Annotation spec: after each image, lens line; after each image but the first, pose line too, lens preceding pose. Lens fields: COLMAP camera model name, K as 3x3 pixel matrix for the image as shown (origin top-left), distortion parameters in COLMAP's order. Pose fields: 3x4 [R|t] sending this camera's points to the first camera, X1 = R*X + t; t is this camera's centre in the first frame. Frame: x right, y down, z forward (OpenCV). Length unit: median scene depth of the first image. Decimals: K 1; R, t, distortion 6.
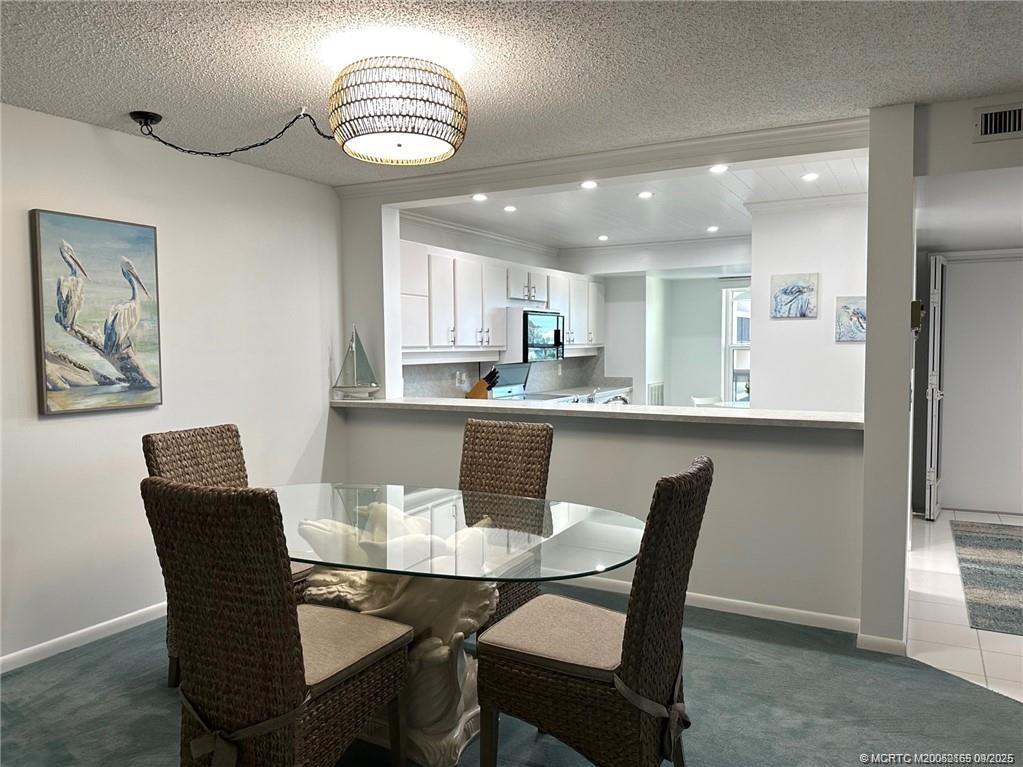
lens RADIAL K [[777.0, 0, 511.5], [0, 777.0, 383.5], [0, 0, 1]] dist [-0.001572, -0.000905]
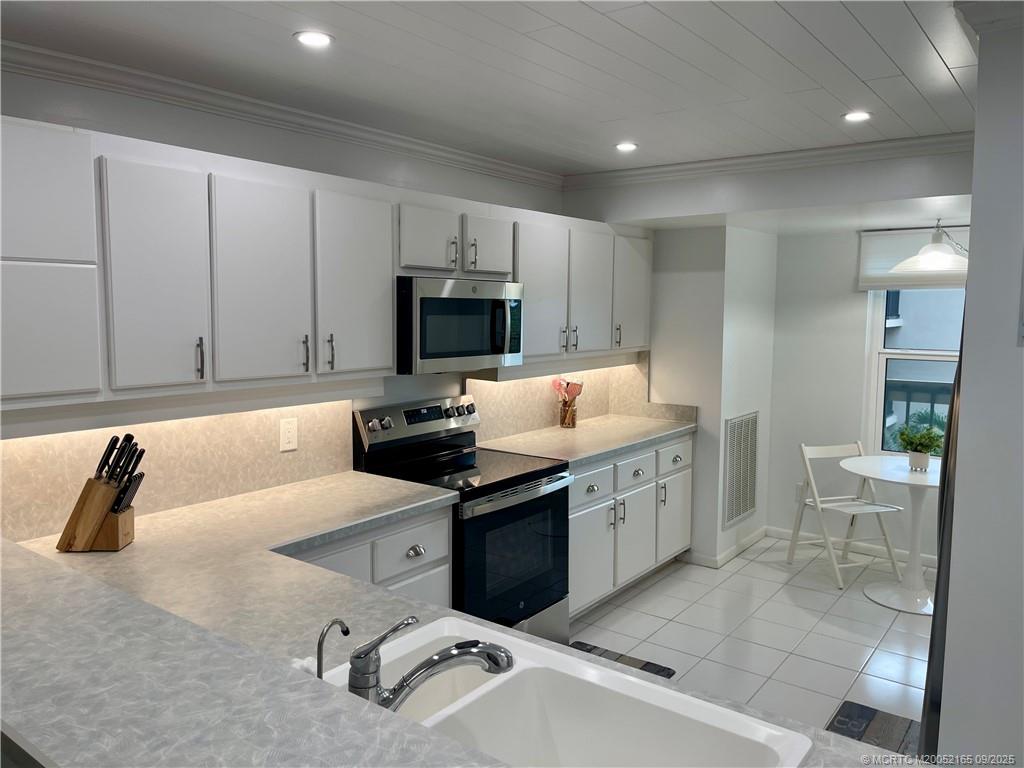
lens RADIAL K [[777.8, 0, 512.0], [0, 777.8, 384.0], [0, 0, 1]] dist [-0.001572, -0.000905]
pose [[0.987349, -0.018164, -0.157517, 0.159825], [0.019485, 0.999787, 0.006843, -0.048395], [0.157360, -0.009826, 0.987492, 0.643816]]
